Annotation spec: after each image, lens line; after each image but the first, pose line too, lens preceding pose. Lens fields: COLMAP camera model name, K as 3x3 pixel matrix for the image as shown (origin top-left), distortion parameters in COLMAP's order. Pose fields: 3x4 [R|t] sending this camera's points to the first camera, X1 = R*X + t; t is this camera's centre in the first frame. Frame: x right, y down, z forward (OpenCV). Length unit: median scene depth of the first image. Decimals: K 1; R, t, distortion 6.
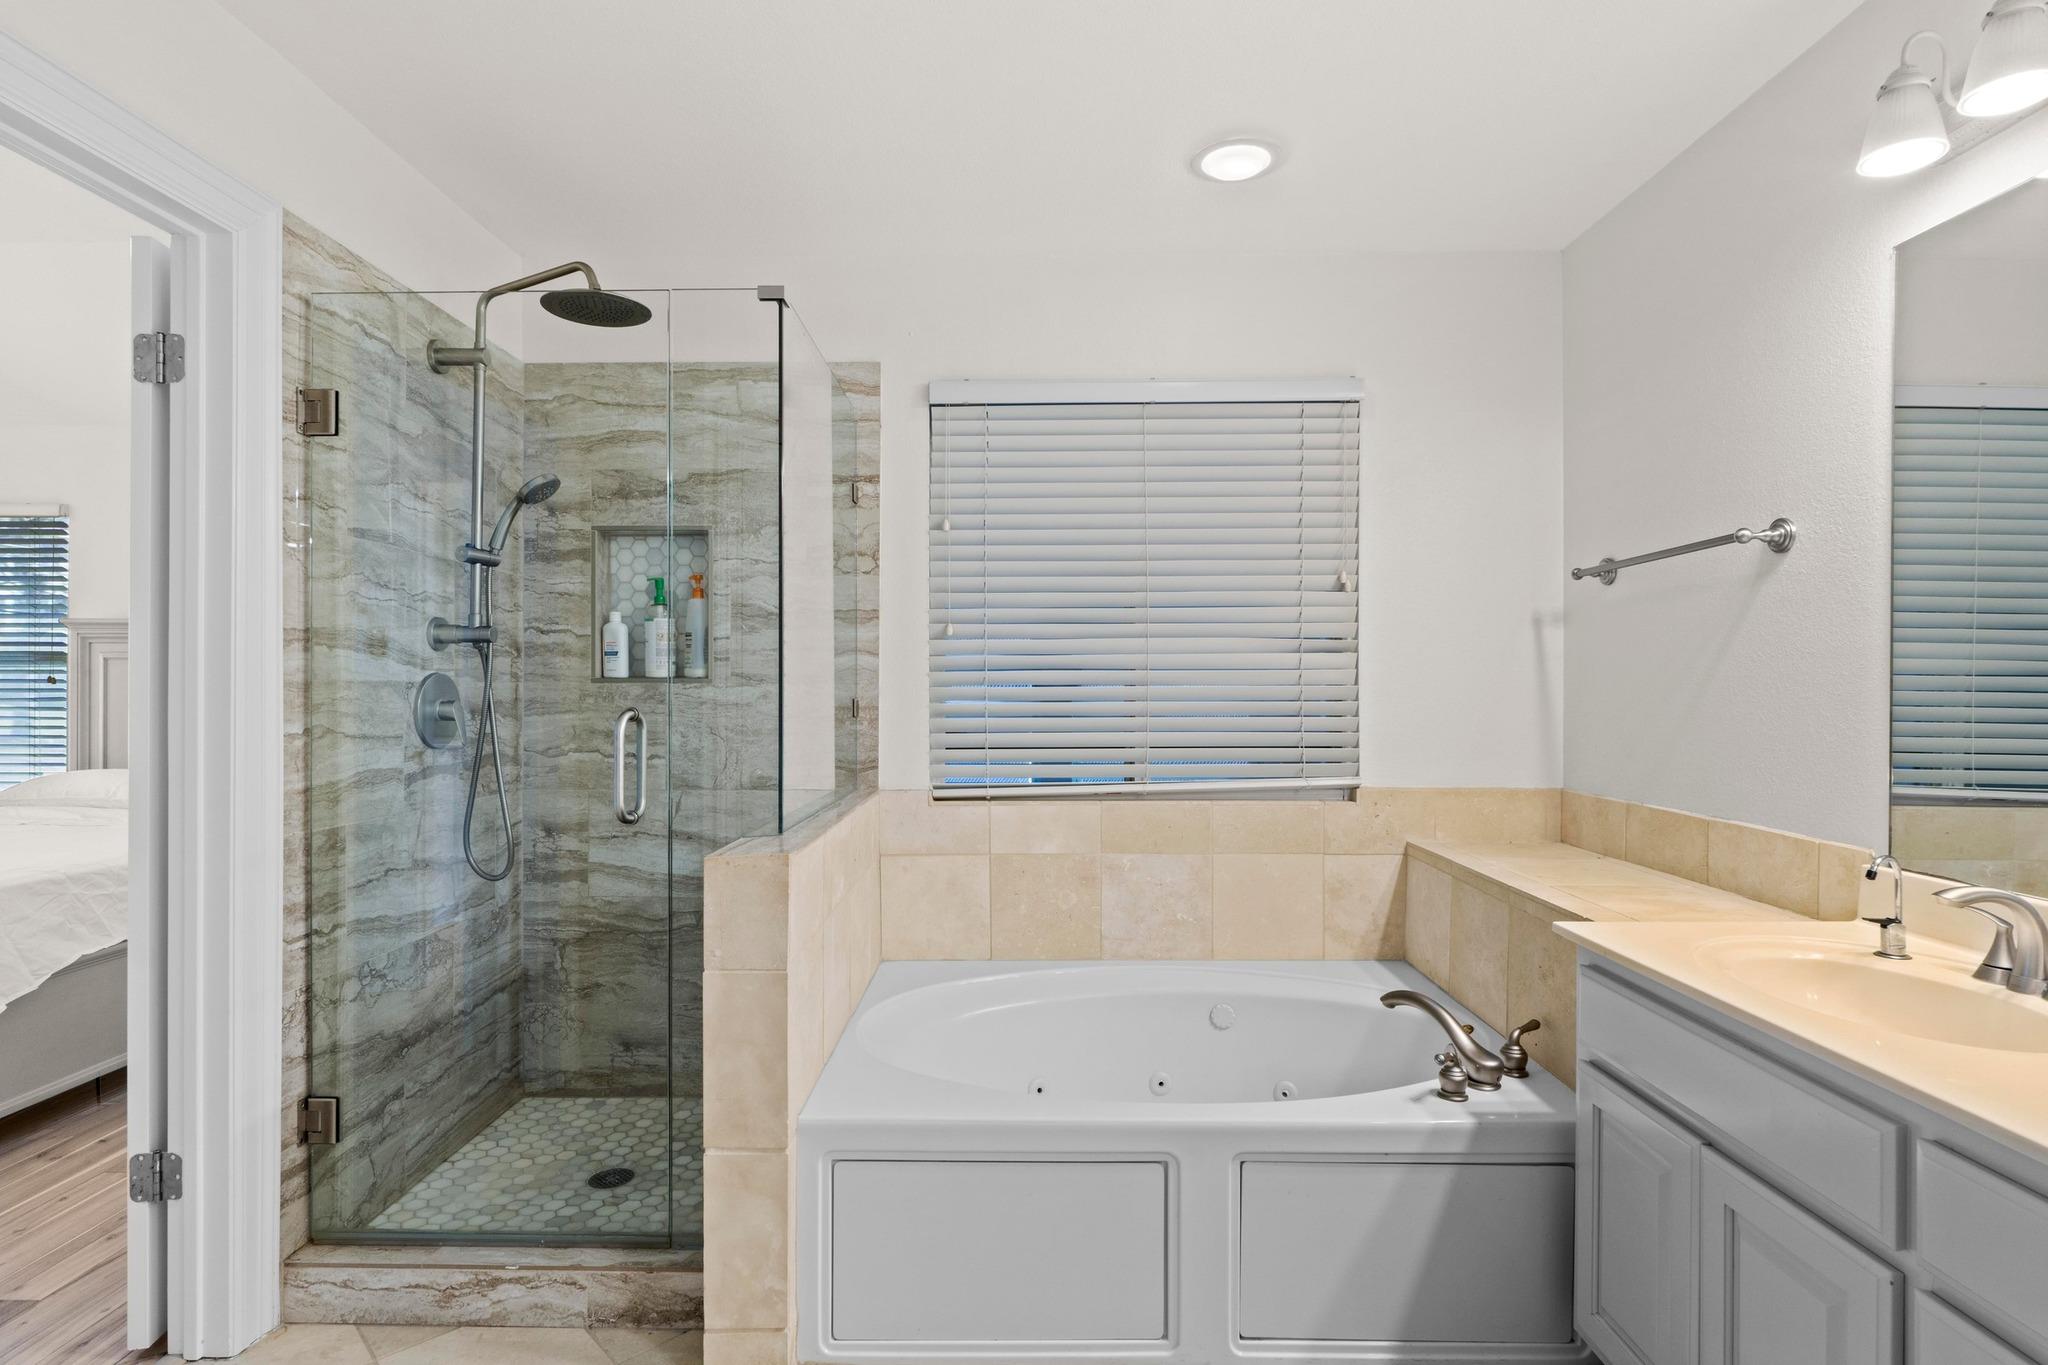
lens RADIAL K [[1012.3, 0, 1024.0], [0, 1012.3, 682.5], [0, 0, 1]] dist [0.039004, 0.000309]
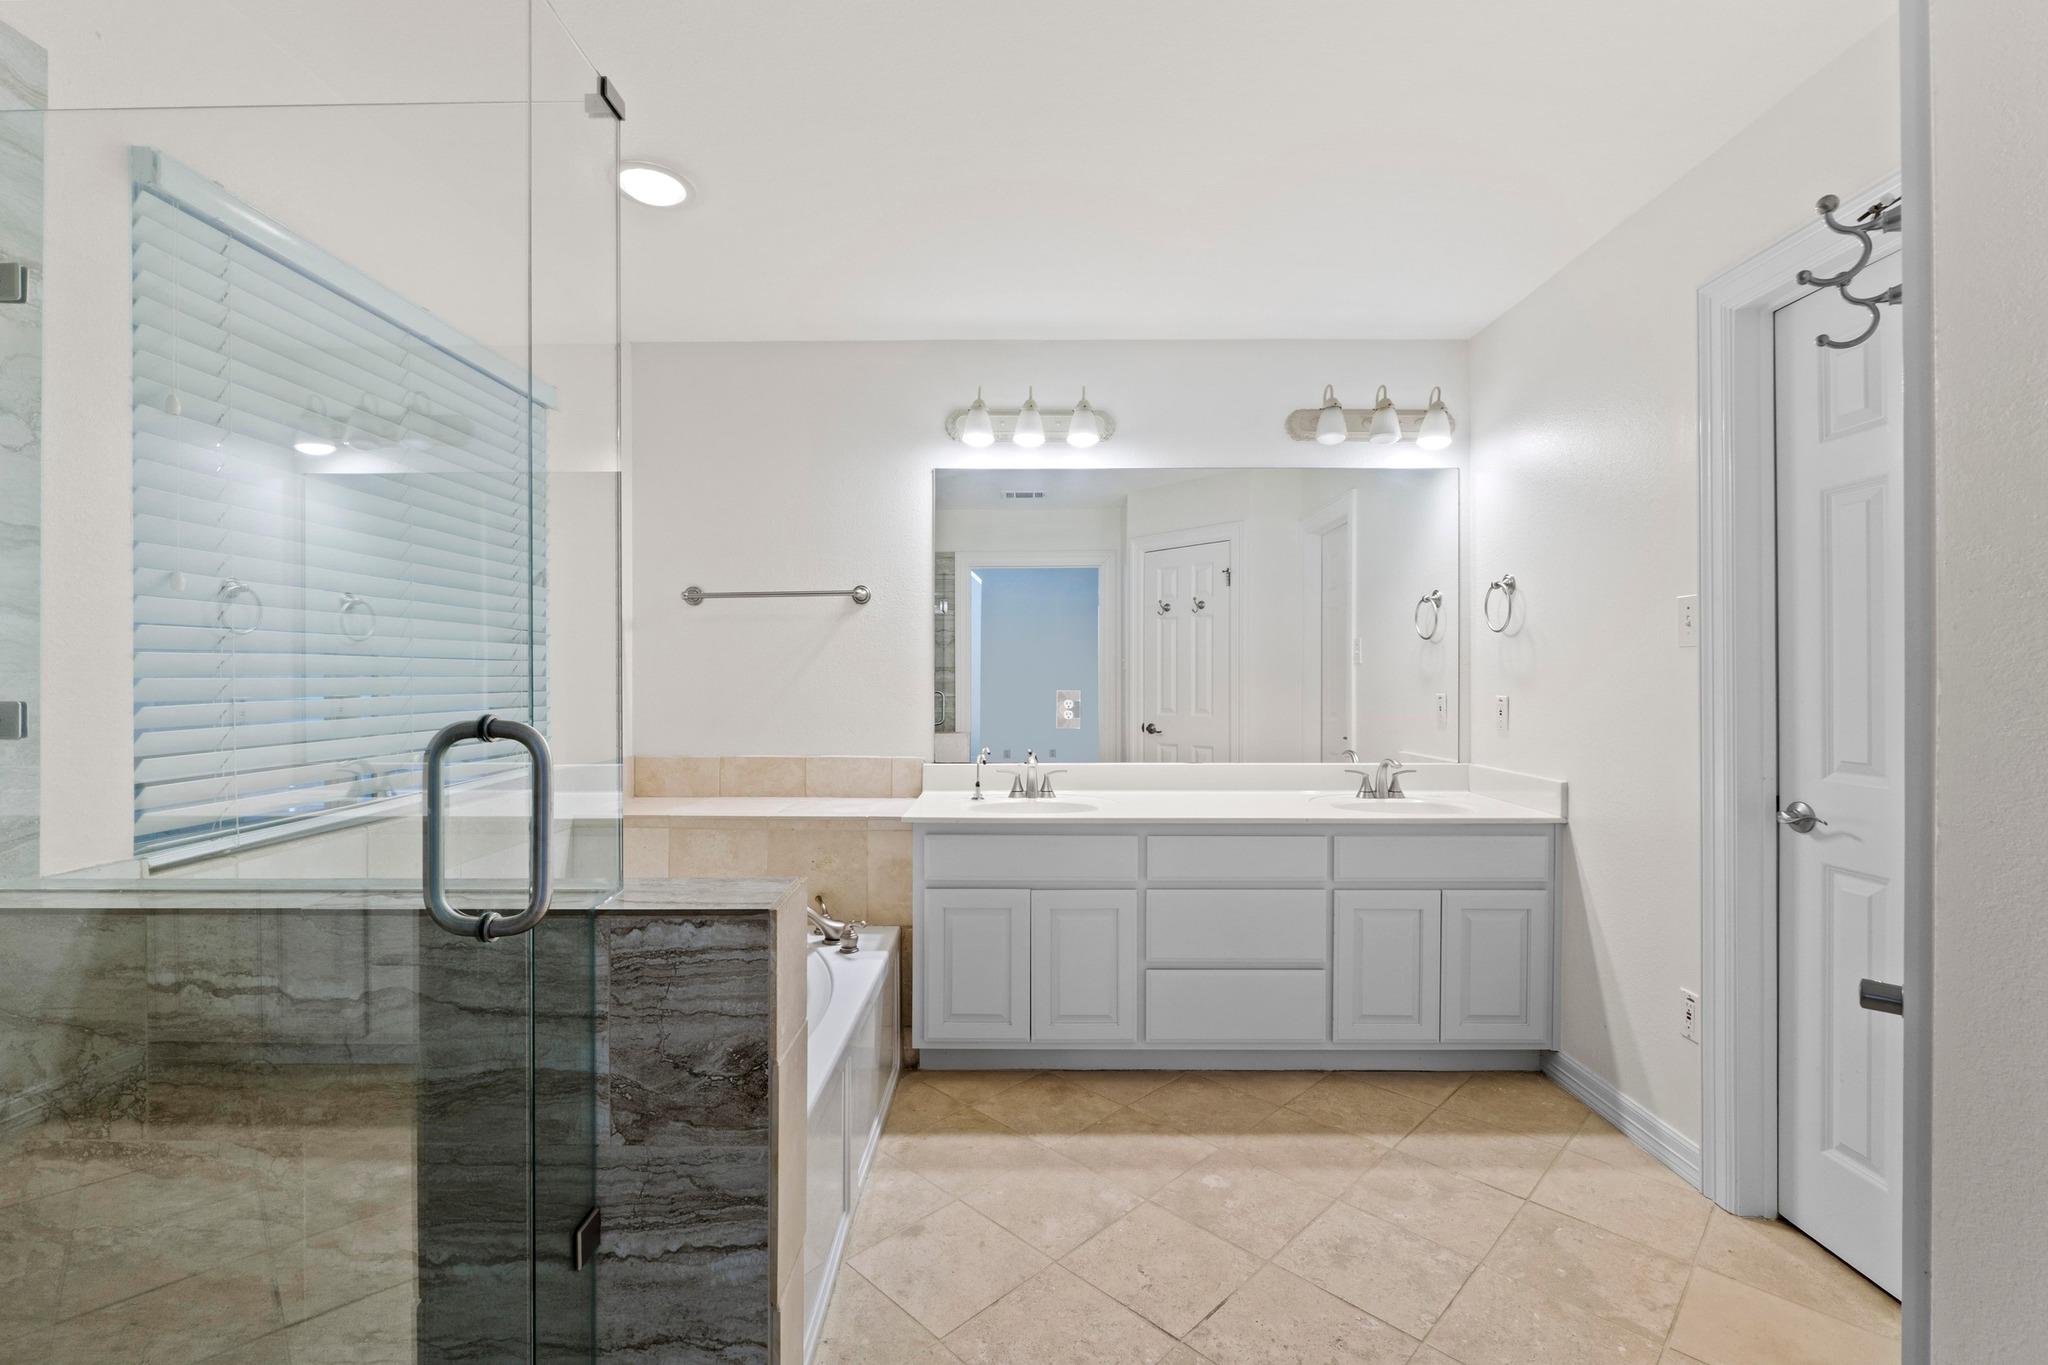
lens RADIAL K [[886.4, 0, 1024.0], [0, 886.4, 682.5], [0, 0, 1]] dist [-0.001907, -0.000601]
pose [[-0.004044, -0.006040, 0.999974, -0.840727], [-0.003802, 0.999975, 0.006025, 0.002622], [-0.999985, -0.003777, -0.004067, 0.723364]]
